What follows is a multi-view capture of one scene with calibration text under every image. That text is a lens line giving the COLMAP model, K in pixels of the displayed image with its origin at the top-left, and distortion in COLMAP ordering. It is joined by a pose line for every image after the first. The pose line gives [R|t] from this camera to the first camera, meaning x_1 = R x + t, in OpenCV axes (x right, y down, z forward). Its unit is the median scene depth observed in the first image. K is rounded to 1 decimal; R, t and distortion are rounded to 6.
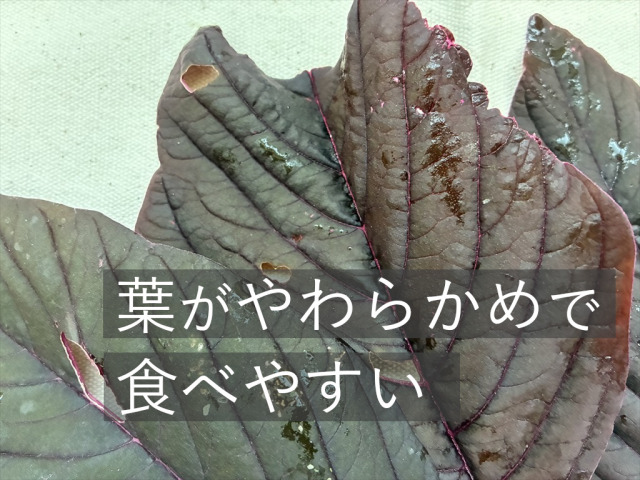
lens RADIAL K [[484.1, 0, 319.5], [0, 484.1, 244.9], [0, 0, 1]] dist [0.012567, -0.056768]
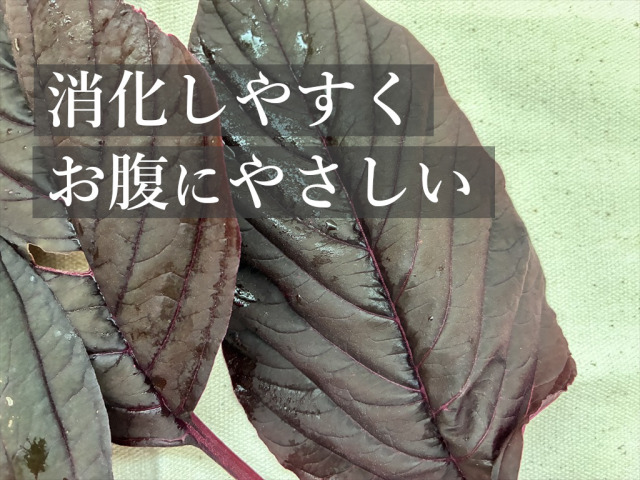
lens RADIAL K [[484.1, 0, 321.7], [0, 484.1, 242.8], [0, 0, 1]] dist [0.012567, -0.056768]
pose [[0.997423, -0.054766, 0.046355, 0.684222], [0.053398, 0.998114, 0.030268, 0.227997], [-0.047925, -0.027714, 0.998466, -0.033115]]
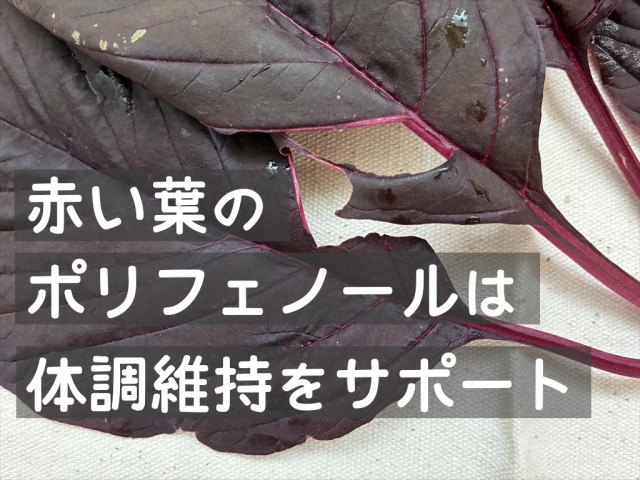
lens RADIAL K [[484.1, 0, 321.0], [0, 484.1, 235.3], [0, 0, 1]] dist [0.012567, -0.056768]
pose [[0.999622, 0.026463, -0.007442, -0.069399], [-0.025838, 0.996898, 0.074348, 0.943976], [0.009387, -0.074127, 0.997205, 0.029934]]
